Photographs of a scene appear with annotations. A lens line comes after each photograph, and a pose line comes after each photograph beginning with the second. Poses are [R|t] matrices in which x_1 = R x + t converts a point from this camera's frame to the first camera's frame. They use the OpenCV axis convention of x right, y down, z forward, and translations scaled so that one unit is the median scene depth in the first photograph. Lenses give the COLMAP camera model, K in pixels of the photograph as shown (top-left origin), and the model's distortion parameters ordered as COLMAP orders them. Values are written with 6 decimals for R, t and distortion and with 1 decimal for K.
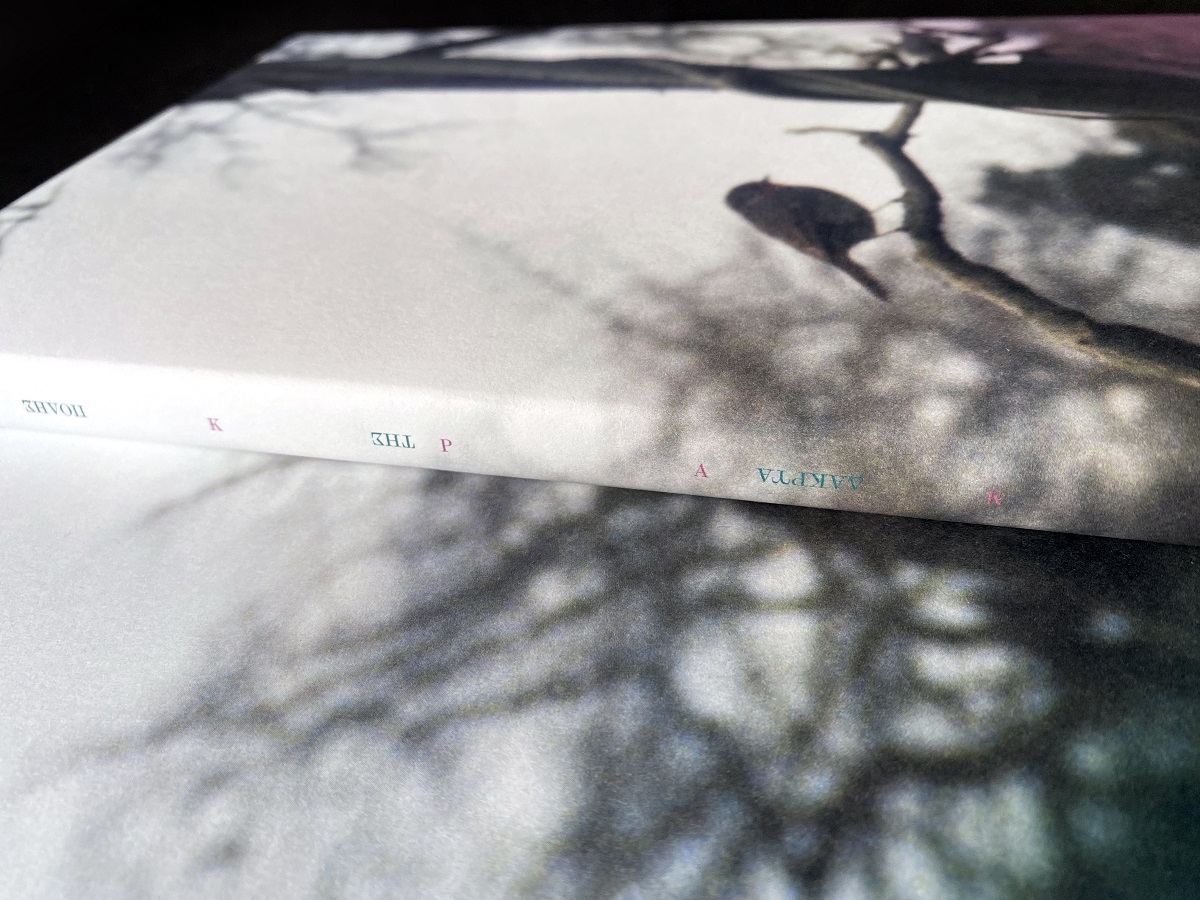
lens RADIAL K [[950.8, 0, 603.0], [0, 950.8, 451.9], [0, 0, 1]] dist [-0.040464, 0.015417]
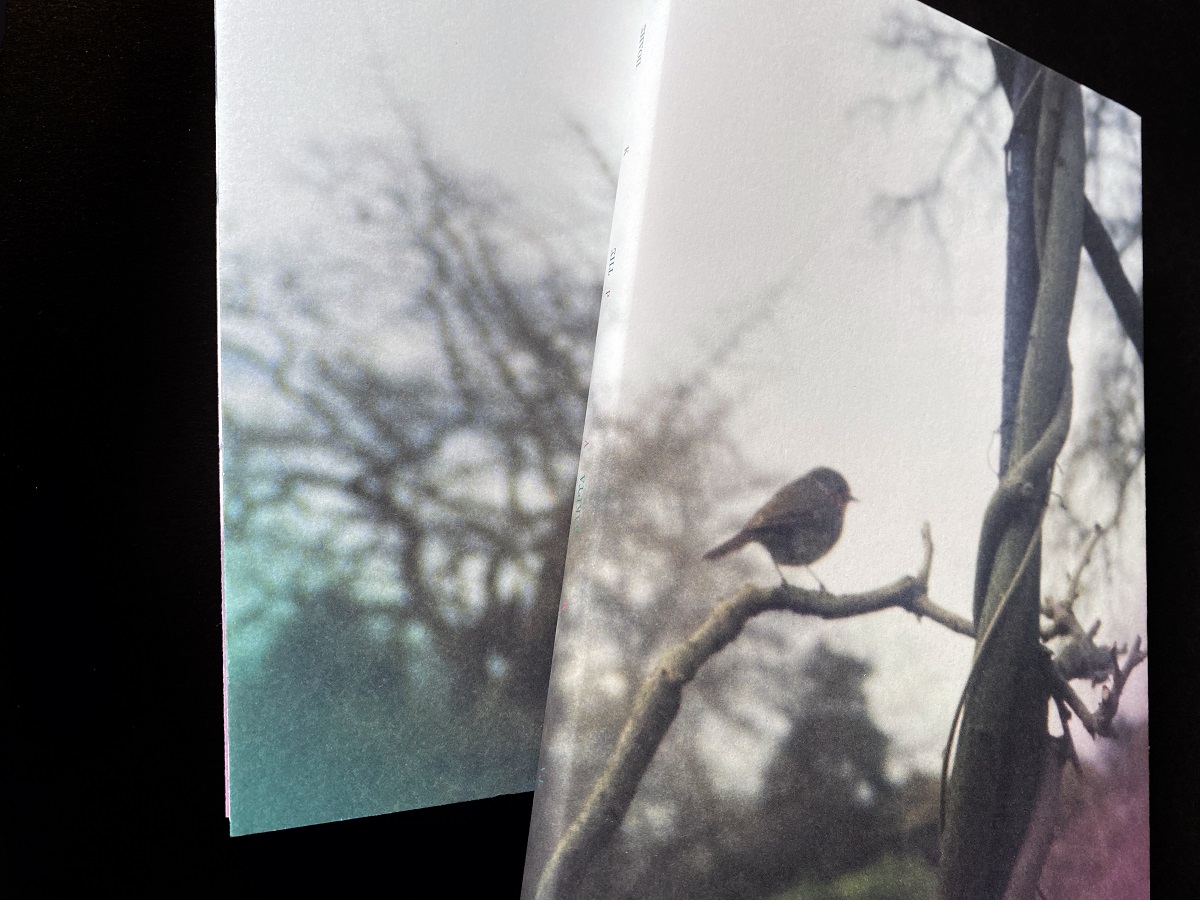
lens RADIAL K [[891.6, 0, 599.2], [0, 891.6, 453.2], [0, 0, 1]] dist [0.049357, -0.009101]
pose [[0.047444, 0.997301, -0.056031, 0.217203], [-0.891027, 0.067608, 0.448888, -0.736302], [0.451464, 0.028628, 0.891830, -0.432644]]
